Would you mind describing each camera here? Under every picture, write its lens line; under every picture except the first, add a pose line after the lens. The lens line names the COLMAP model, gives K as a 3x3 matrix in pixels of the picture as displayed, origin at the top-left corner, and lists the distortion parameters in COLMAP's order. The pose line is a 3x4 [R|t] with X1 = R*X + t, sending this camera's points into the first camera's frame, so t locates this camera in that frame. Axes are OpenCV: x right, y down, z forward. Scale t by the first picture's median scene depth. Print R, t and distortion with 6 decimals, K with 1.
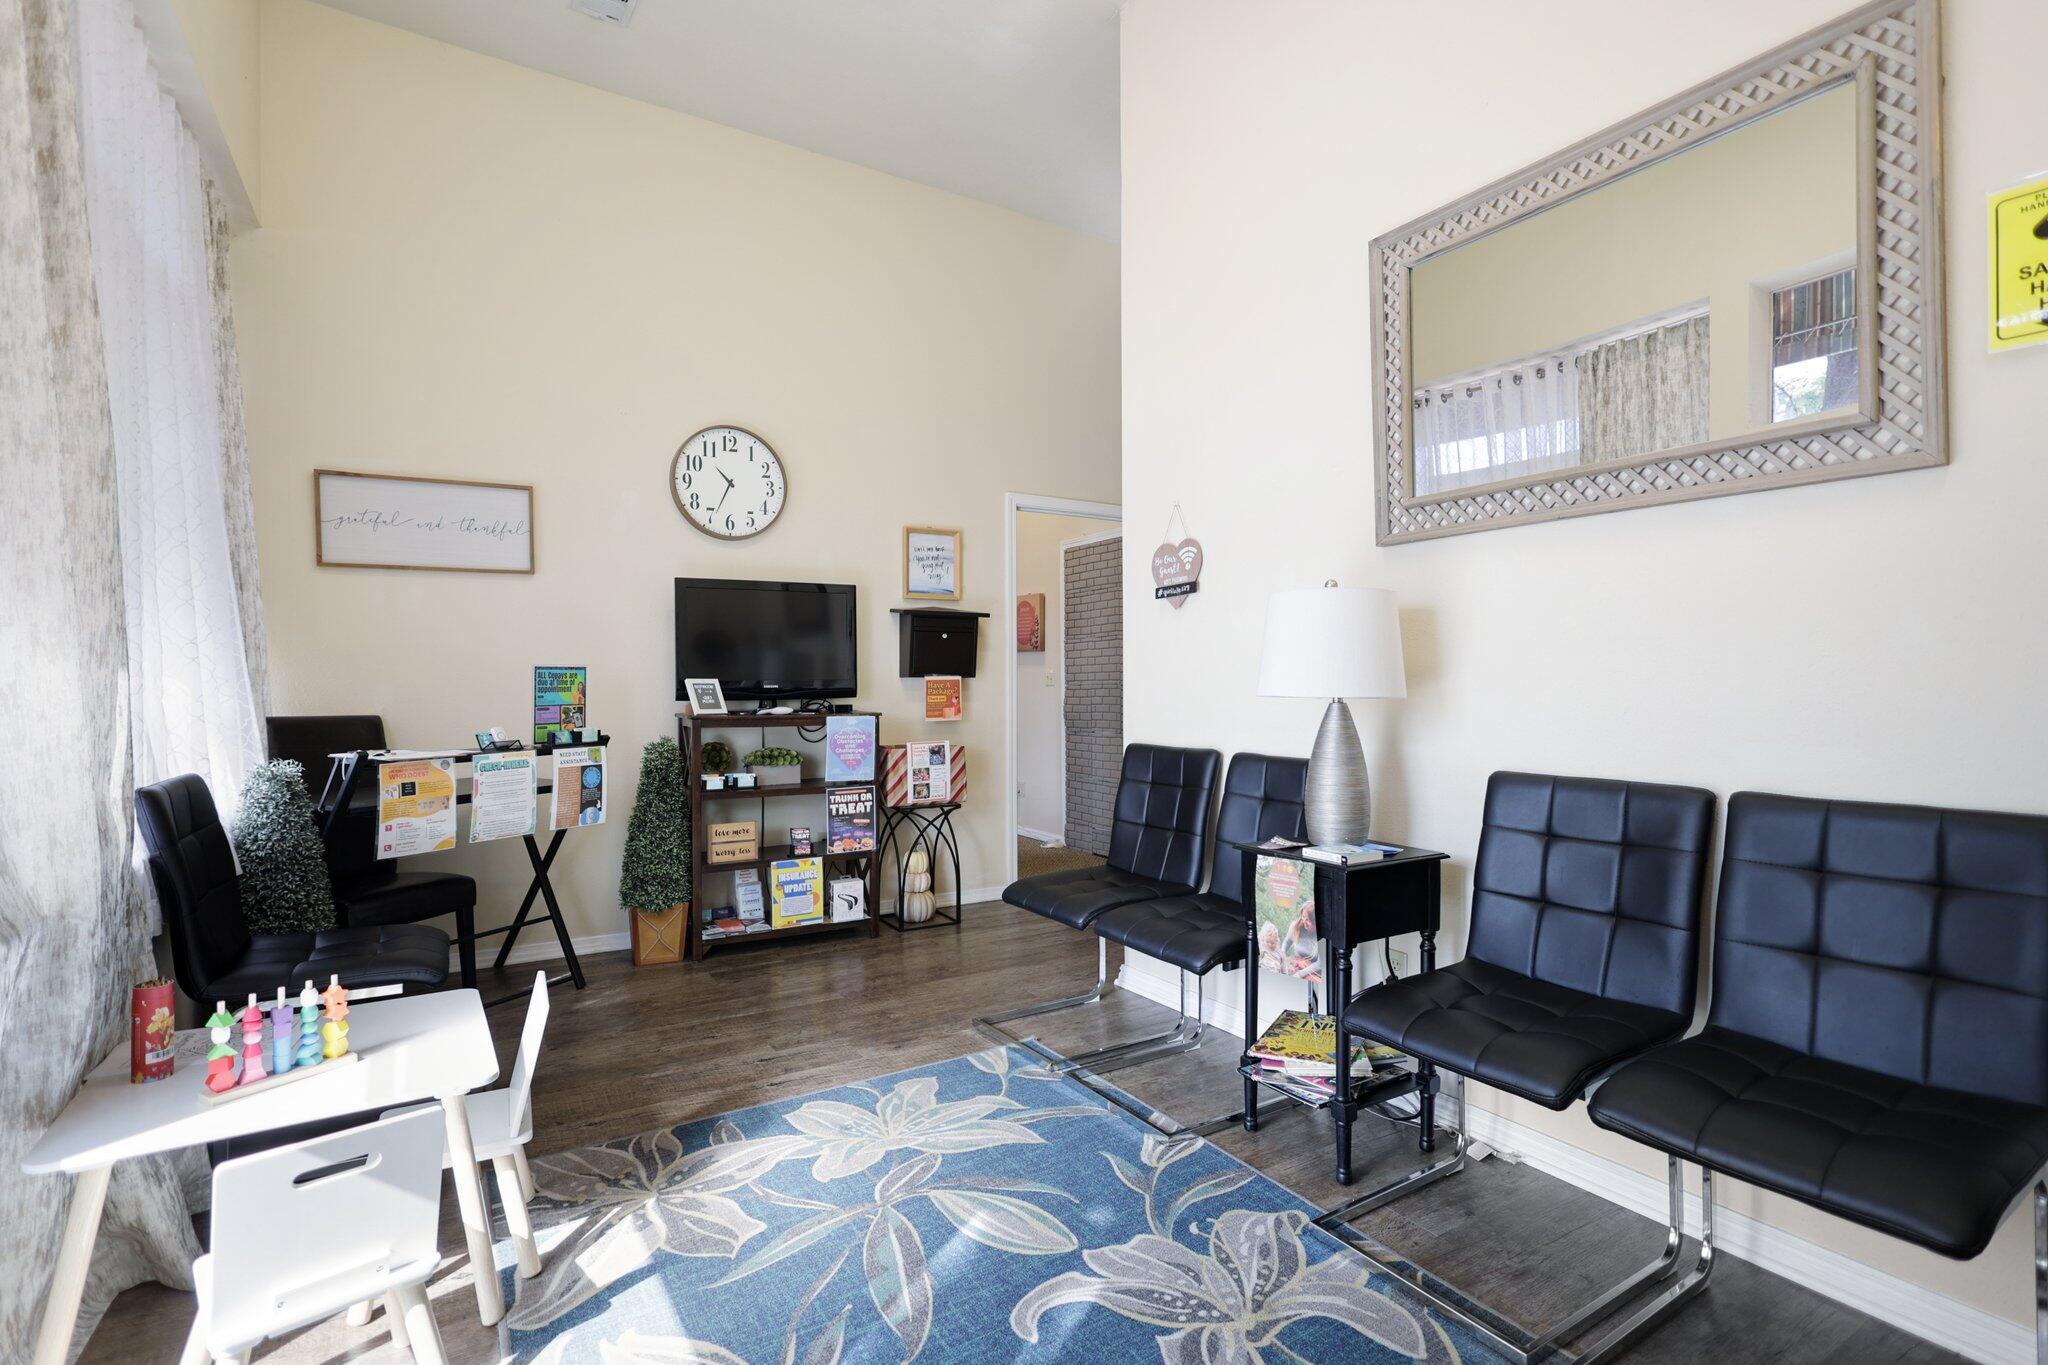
lens RADIAL K [[952.0, 0, 1021.3], [0, 952.0, 679.2], [0, 0, 1]] dist [0.003240, 0.000377]
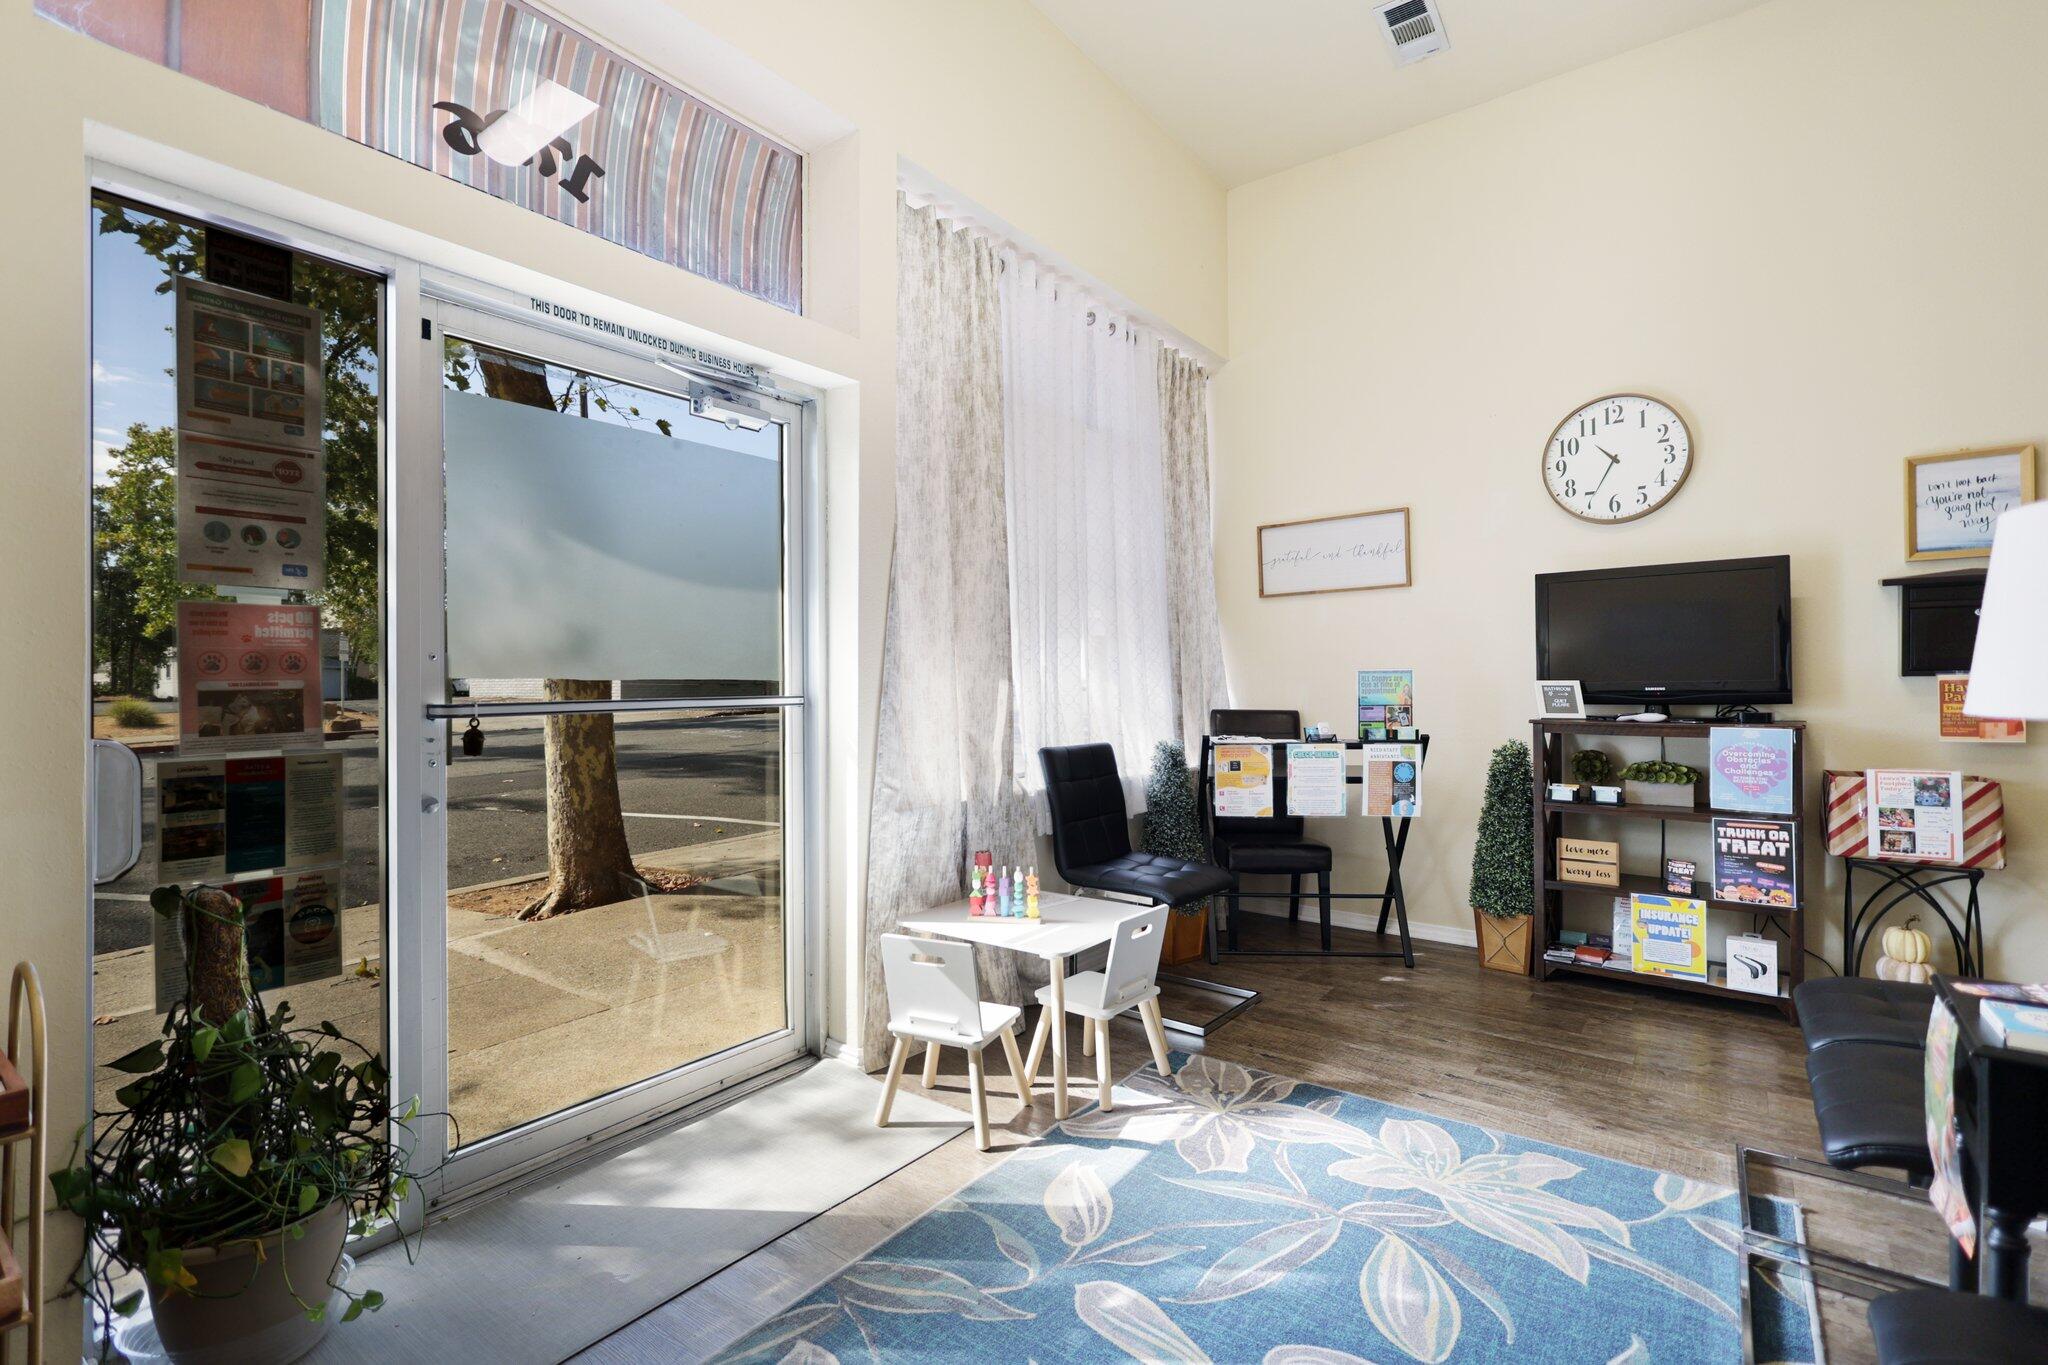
lens RADIAL K [[952.0, 0, 1021.3], [0, 952.0, 679.2], [0, 0, 1]] dist [0.003240, 0.000377]
pose [[0.361750, -0.004808, -0.932263, 0.356089], [0.006724, 0.999974, -0.002548, -0.002823], [0.932251, -0.005346, 0.361773, 0.181742]]
